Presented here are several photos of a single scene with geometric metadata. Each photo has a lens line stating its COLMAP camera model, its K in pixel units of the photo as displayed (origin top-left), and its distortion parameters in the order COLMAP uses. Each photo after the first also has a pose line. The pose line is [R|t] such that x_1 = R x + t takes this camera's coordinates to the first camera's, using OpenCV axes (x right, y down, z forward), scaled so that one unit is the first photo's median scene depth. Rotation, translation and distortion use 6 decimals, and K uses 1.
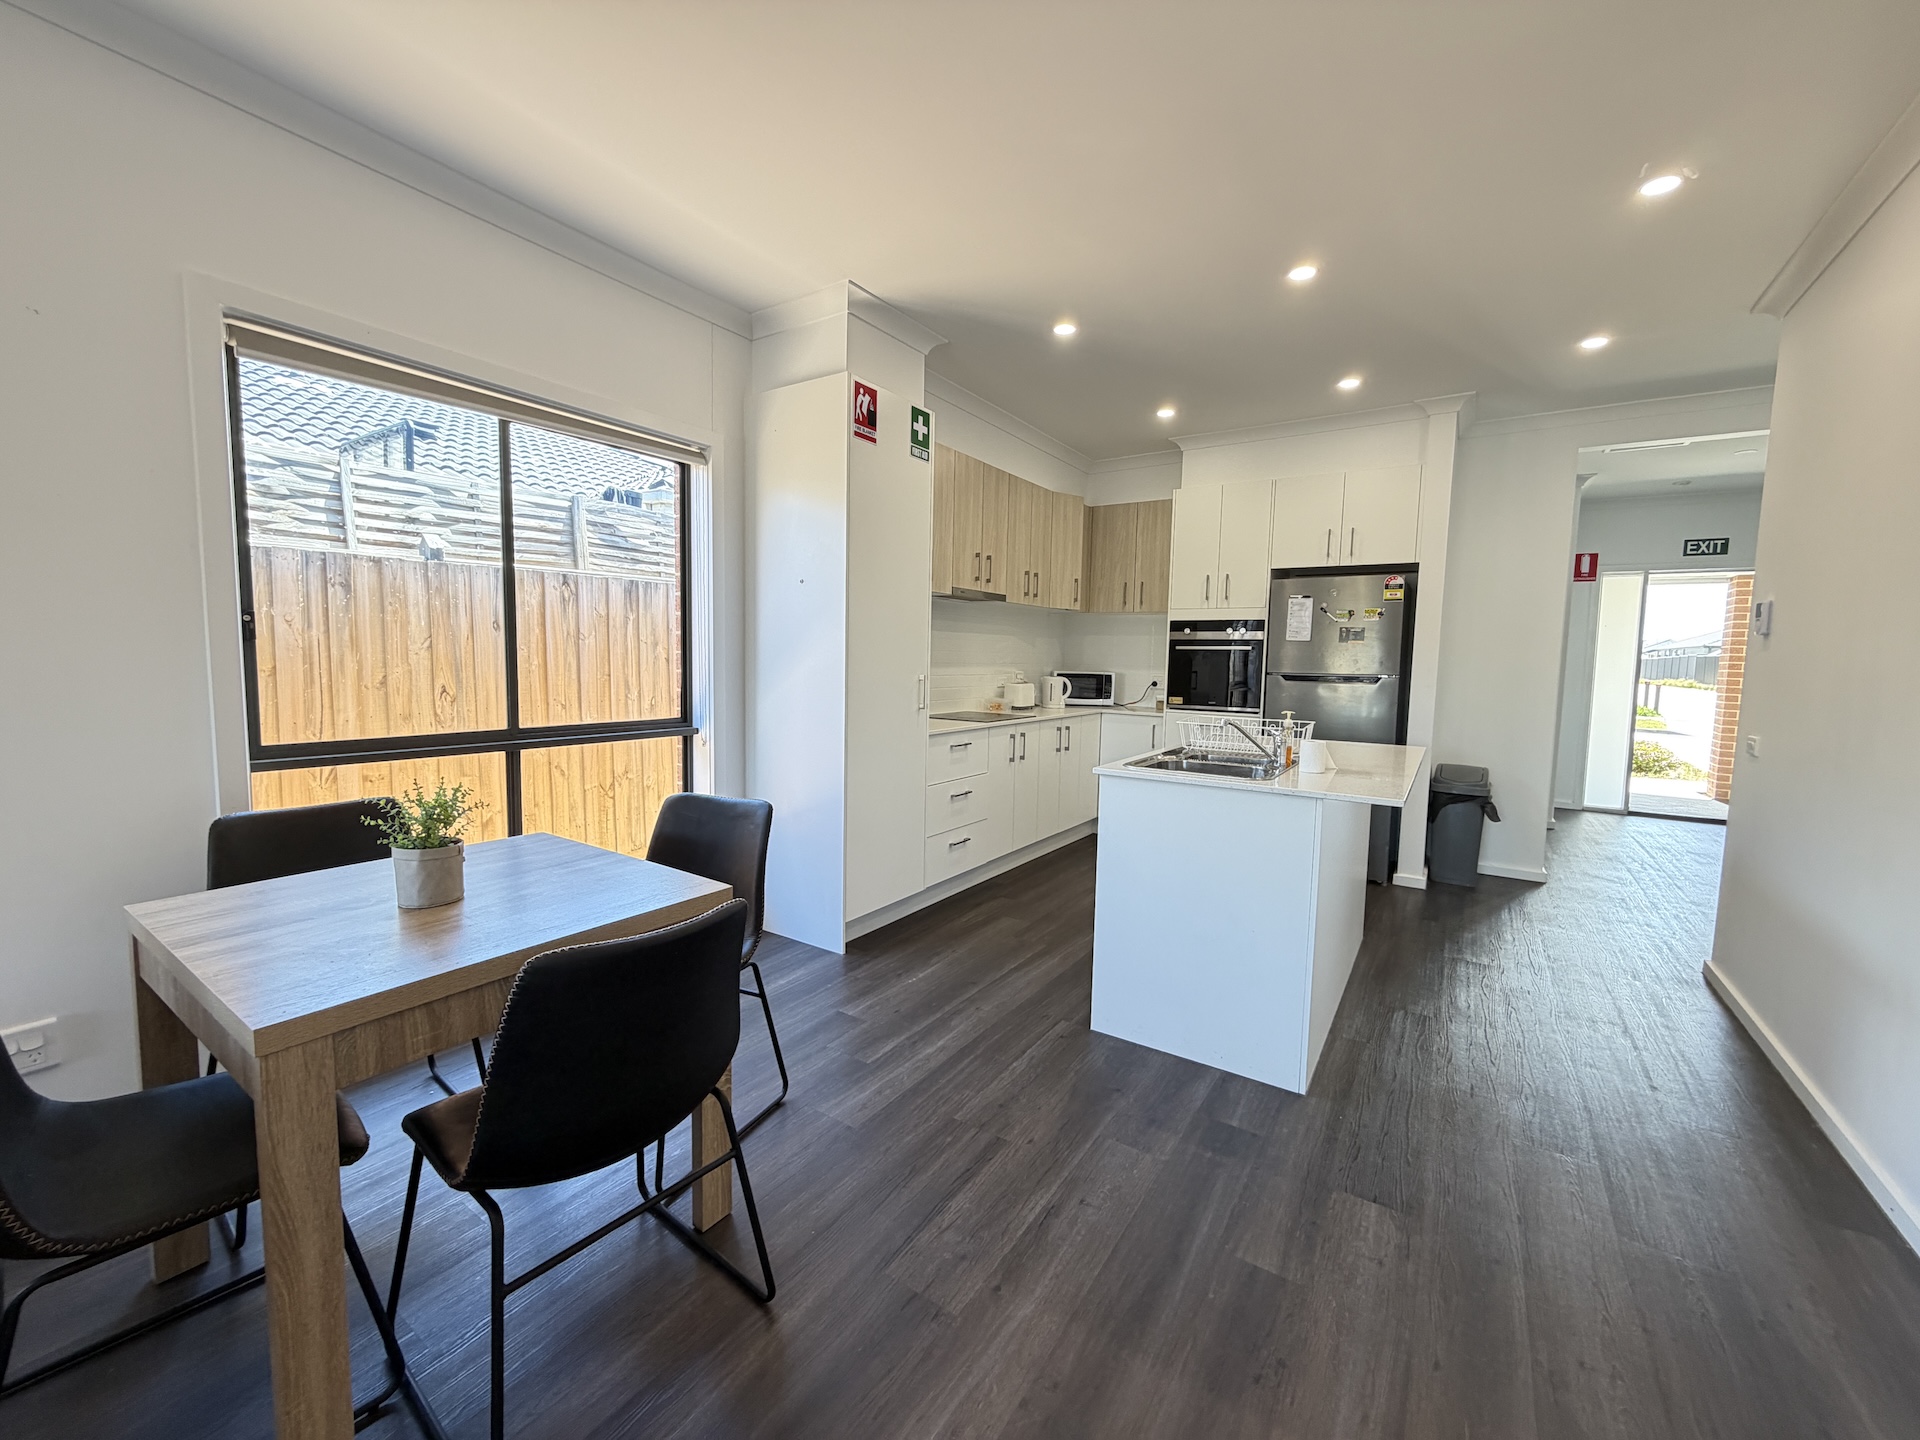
lens RADIAL K [[770.9, 0, 976.0], [0, 770.9, 720.1], [0, 0, 1]] dist [-0.000896, 0.000731]
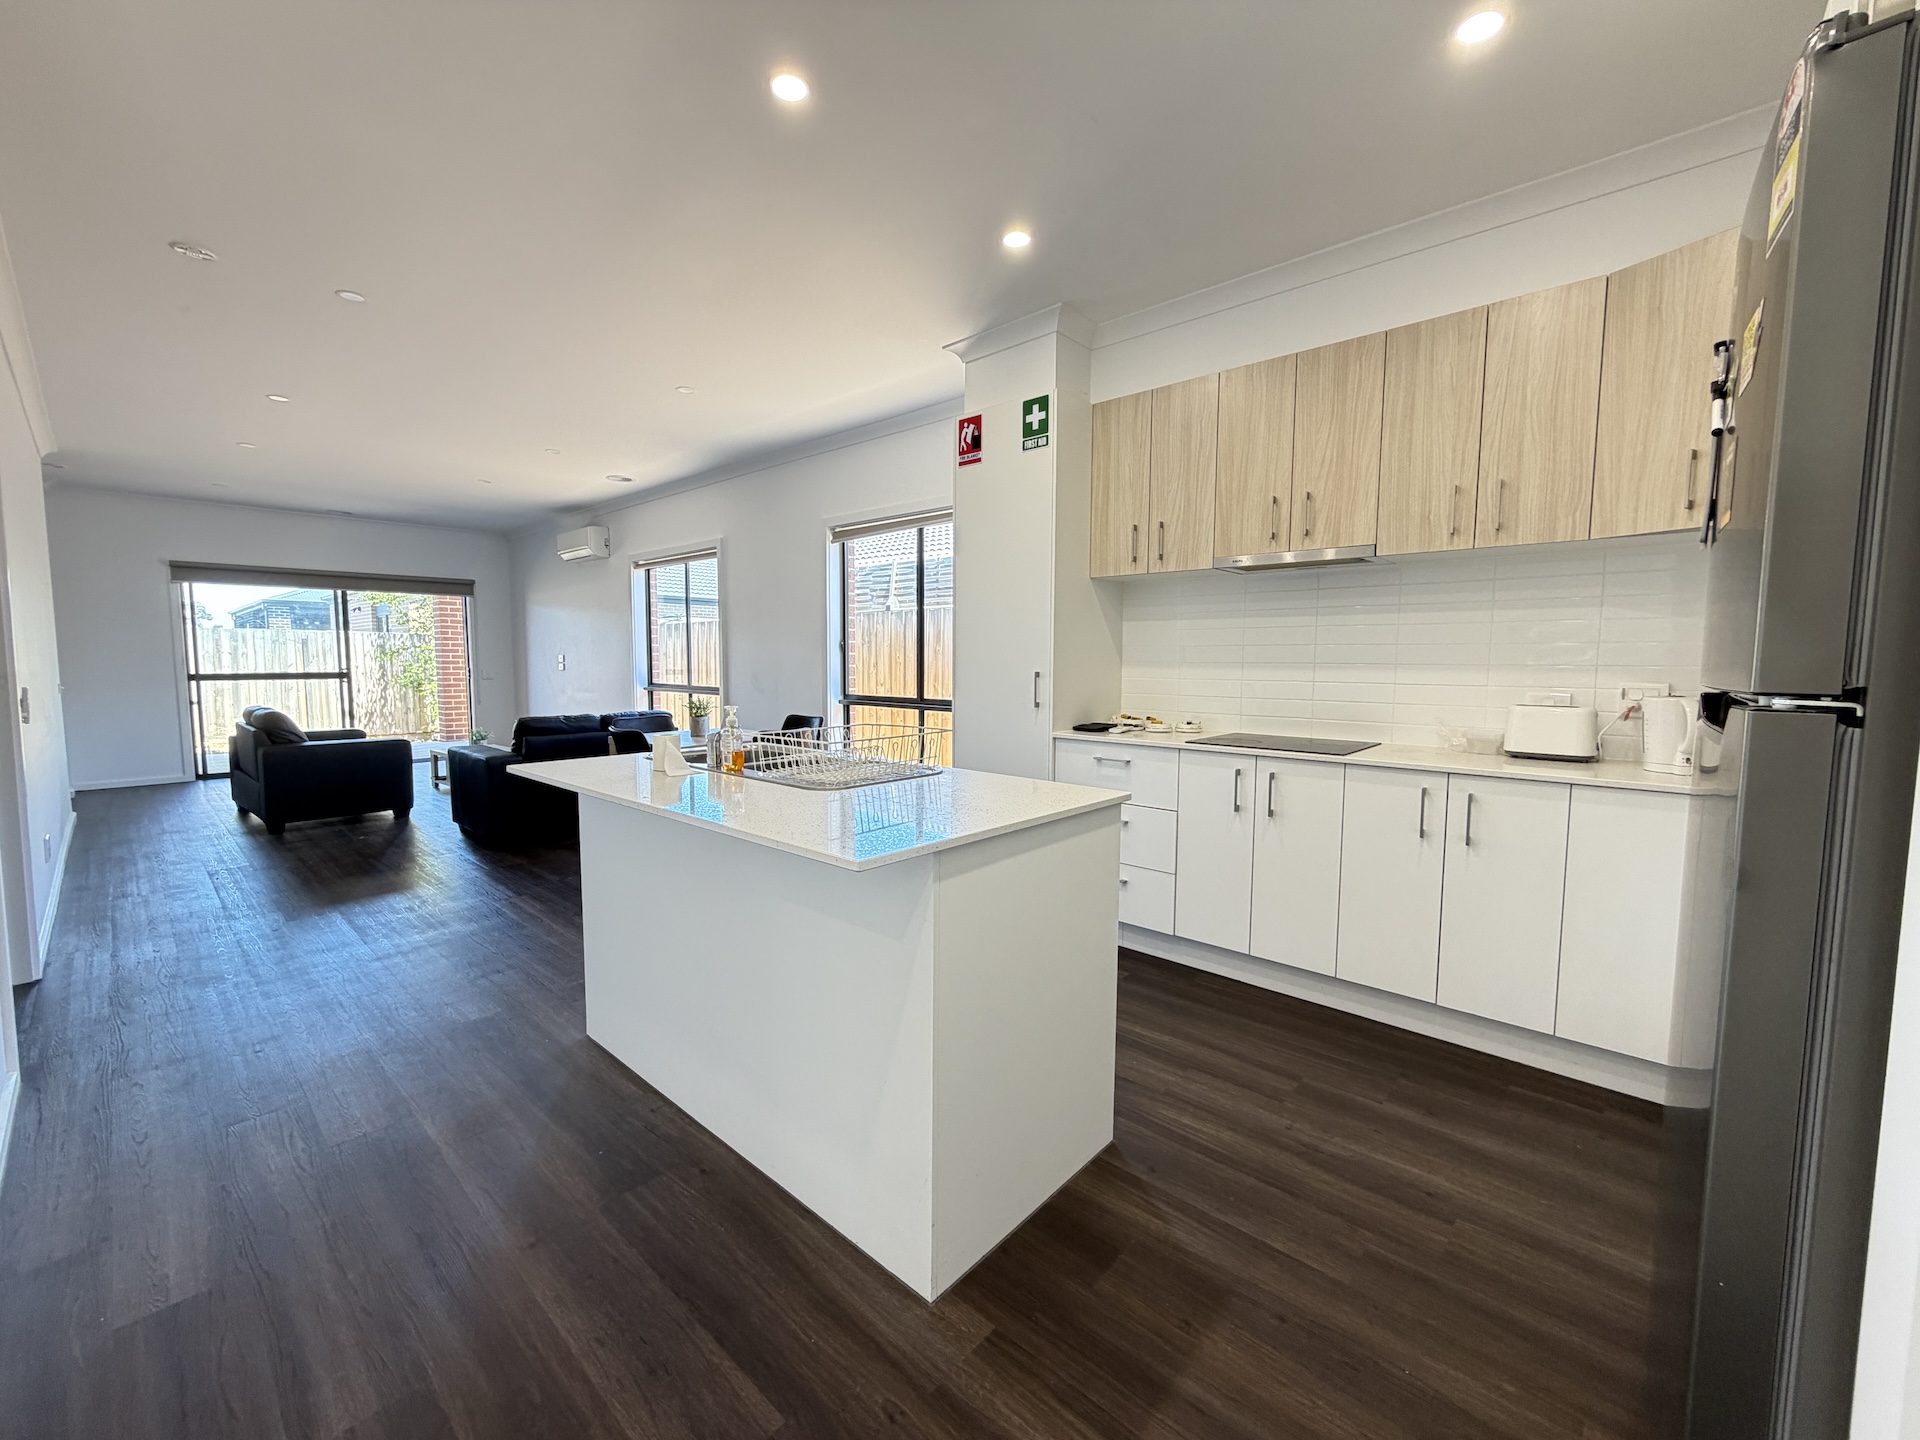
lens RADIAL K [[770.9, 0, 957.6], [0, 770.9, 725.6], [0, 0, 1]] dist [-0.000896, 0.000731]
pose [[-0.158382, 0.073710, -0.984623, 0.910431], [-0.079123, 0.993055, 0.087069, -0.071090], [0.984203, 0.091696, -0.151450, 1.073415]]
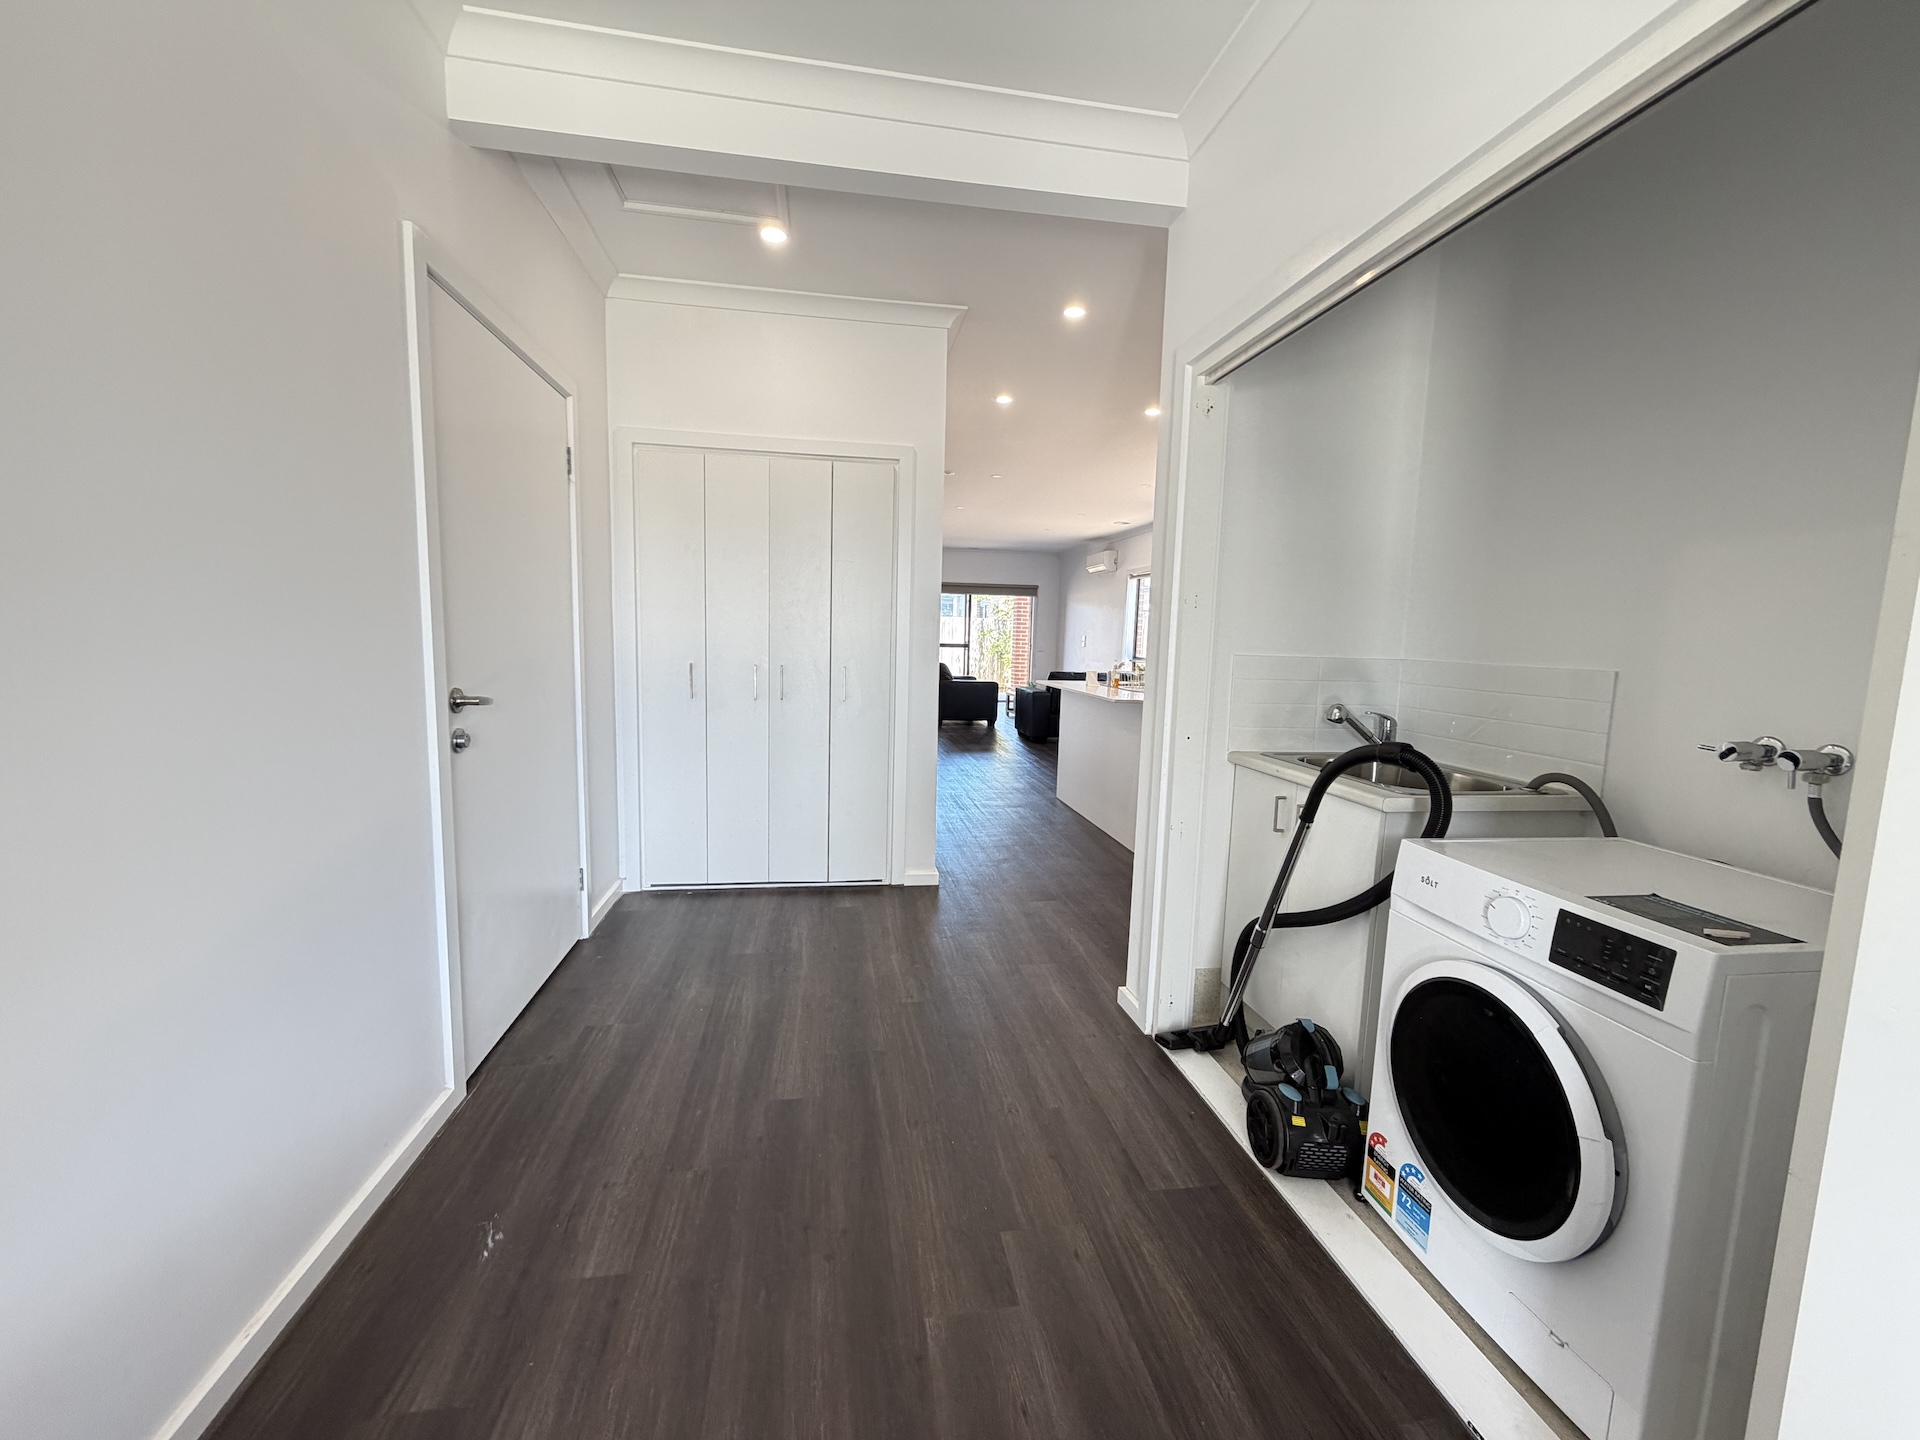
lens RADIAL K [[770.9, 0, 958.0], [0, 770.9, 723.0], [0, 0, 1]] dist [-0.000896, 0.000731]
pose [[-0.730798, 0.044658, -0.681131, 1.121595], [-0.087320, 0.983543, 0.158173, -0.080550], [0.676985, 0.175069, -0.714872, 1.265645]]
